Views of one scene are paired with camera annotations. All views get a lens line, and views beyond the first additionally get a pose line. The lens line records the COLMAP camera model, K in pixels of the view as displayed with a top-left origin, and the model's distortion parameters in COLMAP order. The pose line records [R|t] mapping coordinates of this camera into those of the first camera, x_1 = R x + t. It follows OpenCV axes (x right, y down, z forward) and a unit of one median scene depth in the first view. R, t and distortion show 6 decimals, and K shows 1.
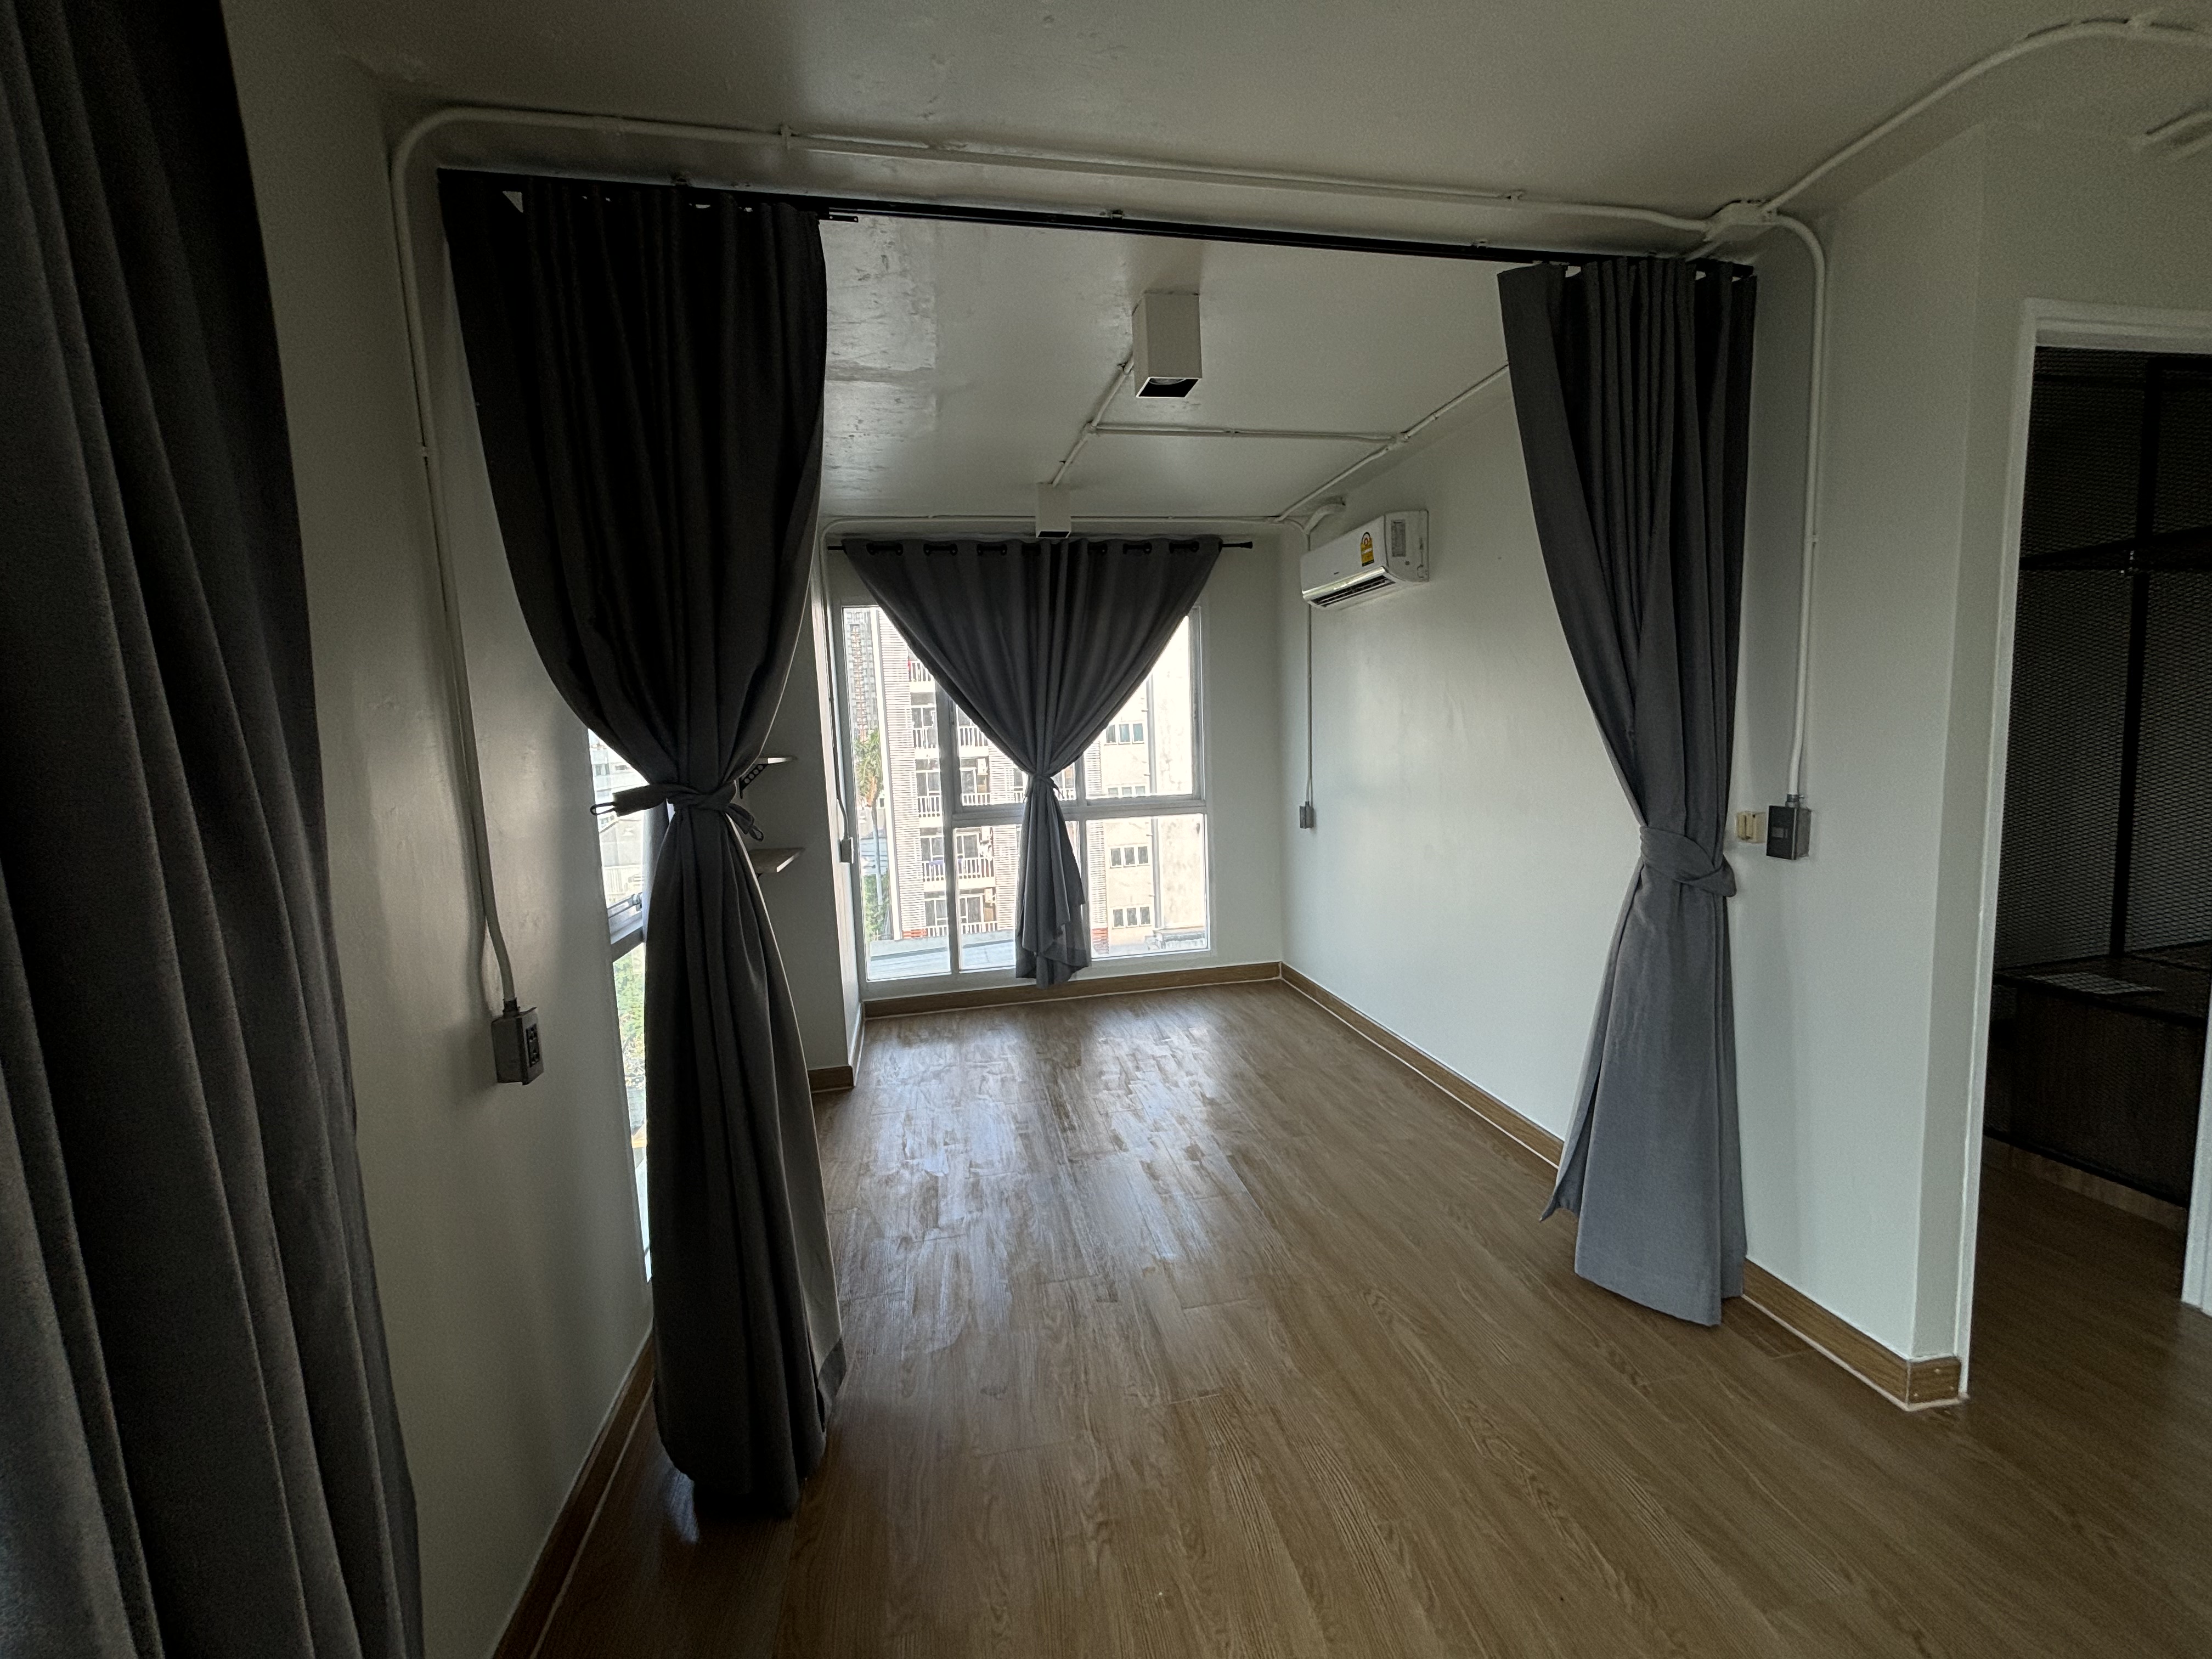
lens RADIAL K [[885.8, 0, 1107.5], [0, 885.8, 827.0], [0, 0, 1]] dist [0.006651, -0.000533]
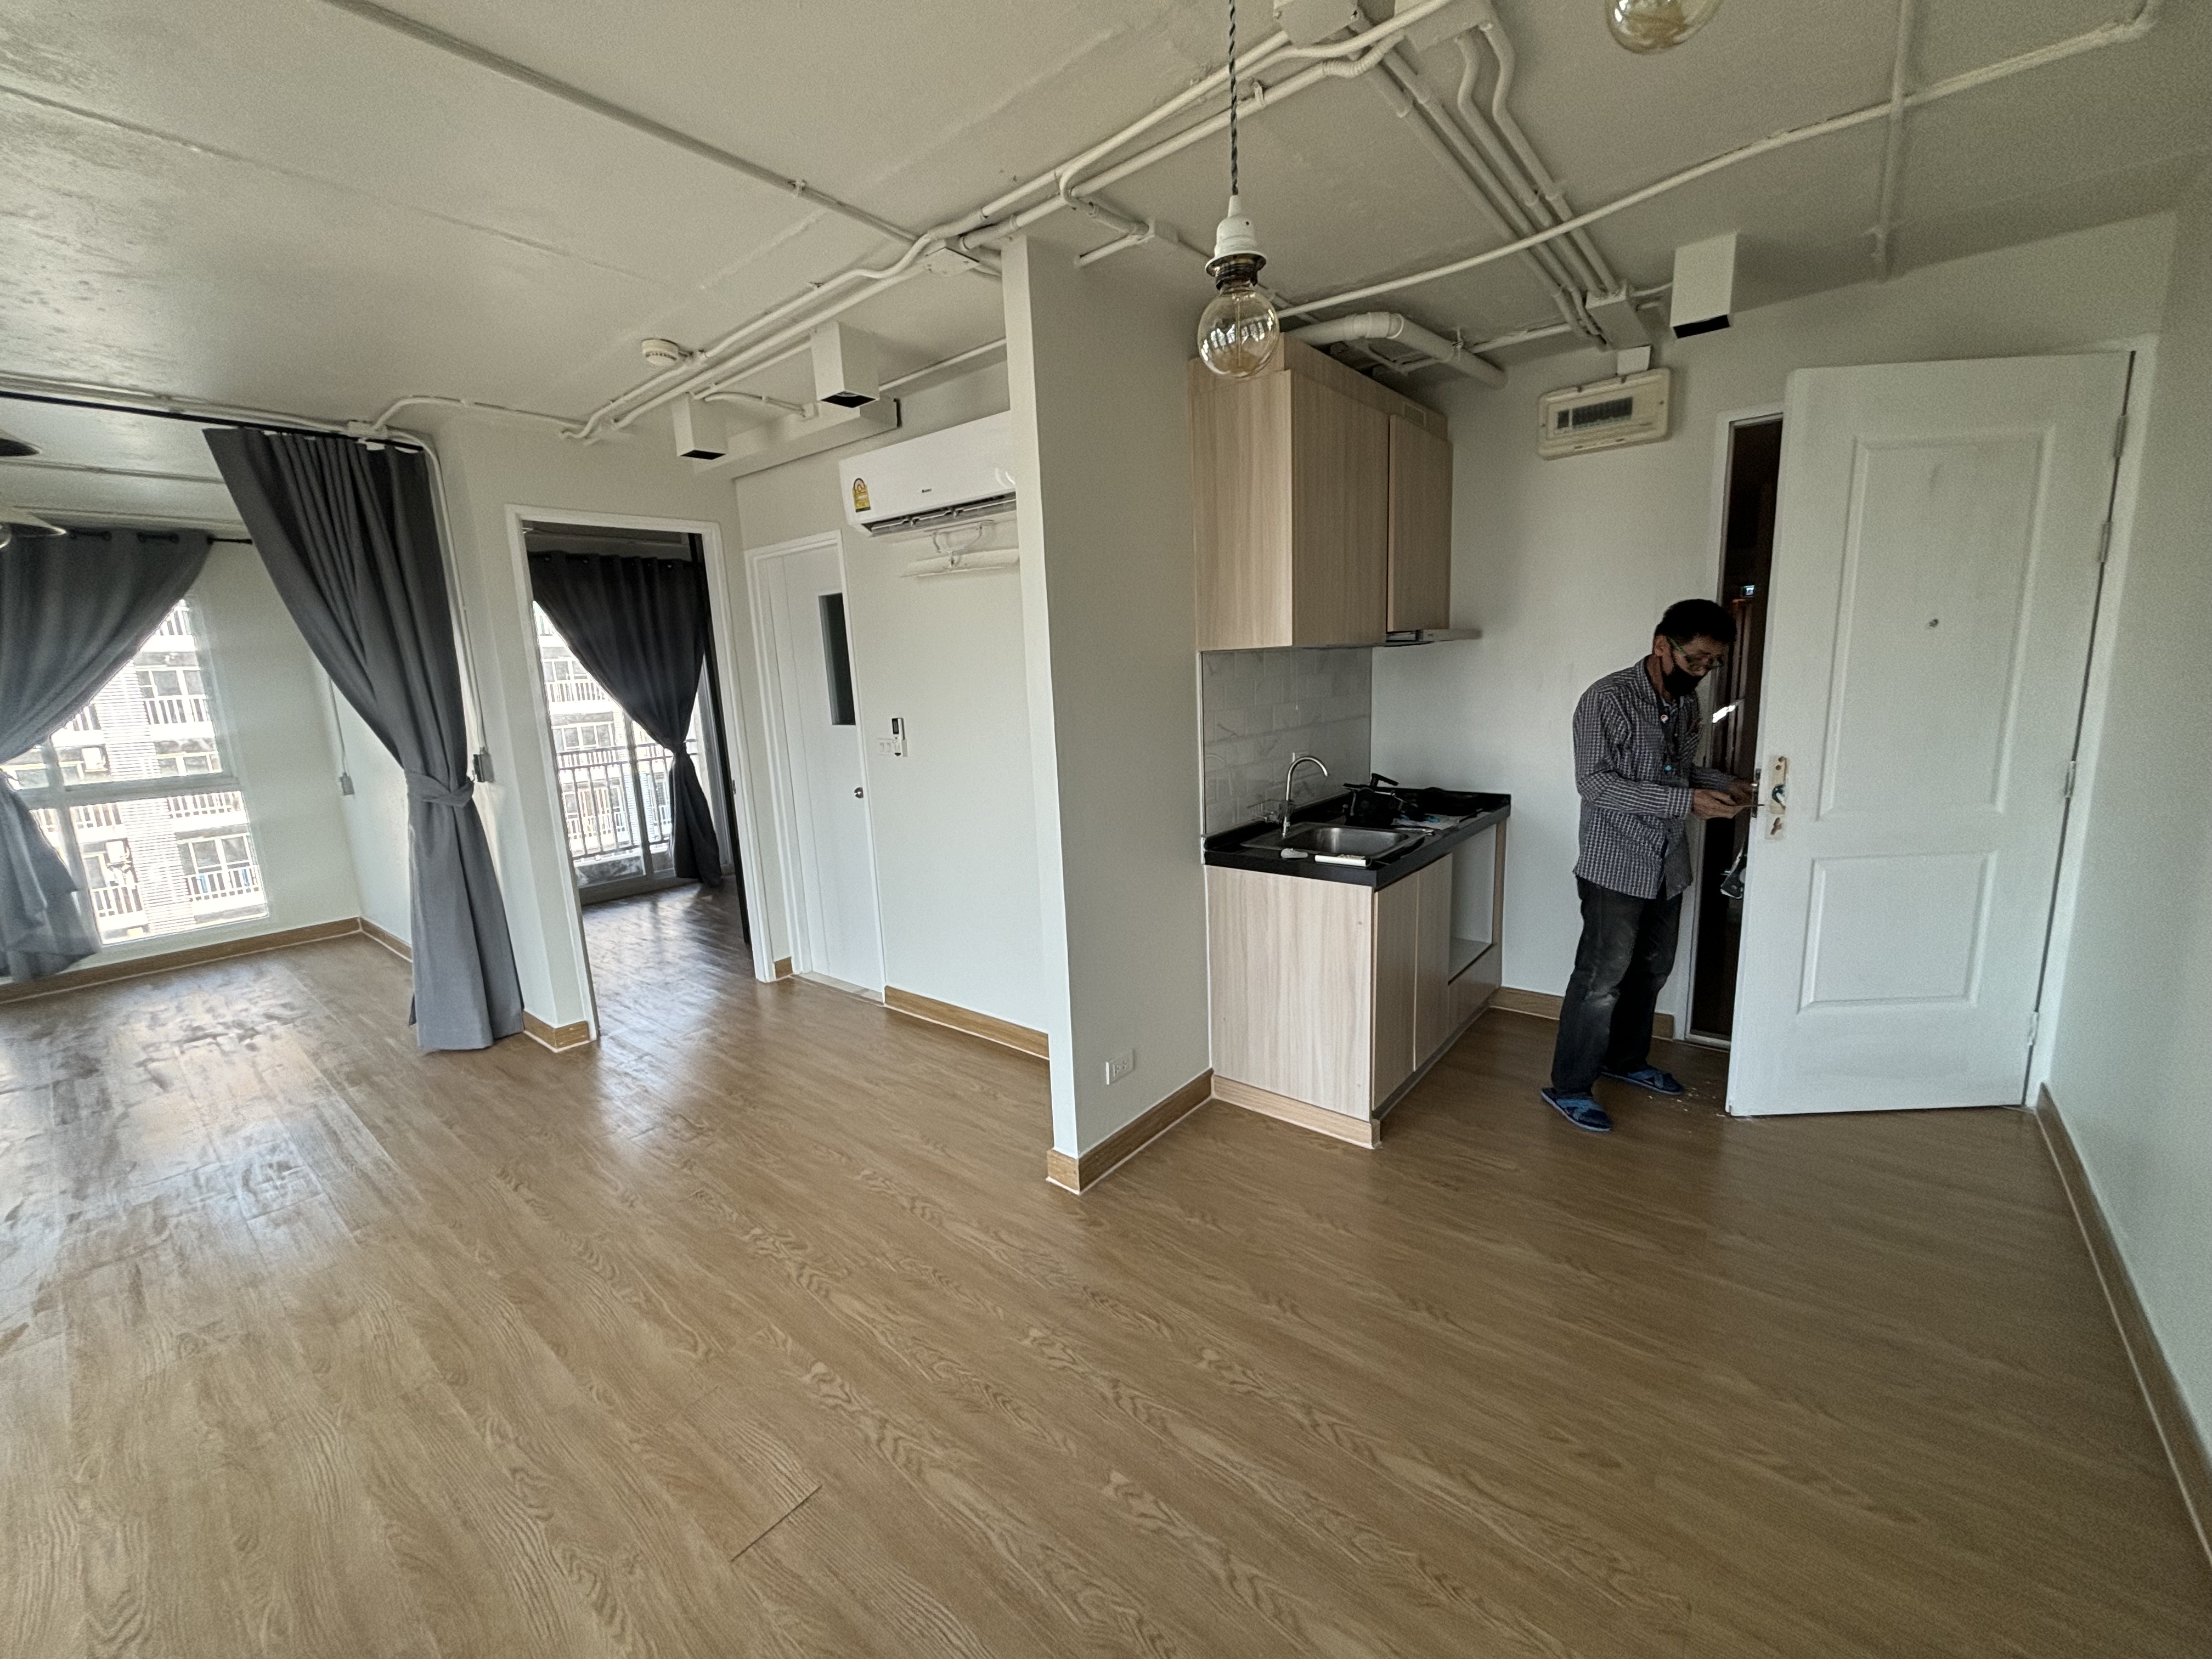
lens RADIAL K [[885.8, 0, 1100.9], [0, 885.8, 822.1], [0, 0, 1]] dist [0.006651, -0.000533]
pose [[0.775805, -0.106627, 0.621899, 0.255834], [0.086109, 0.994288, 0.063057, 0.046297], [-0.625070, 0.004631, 0.780555, -0.512575]]
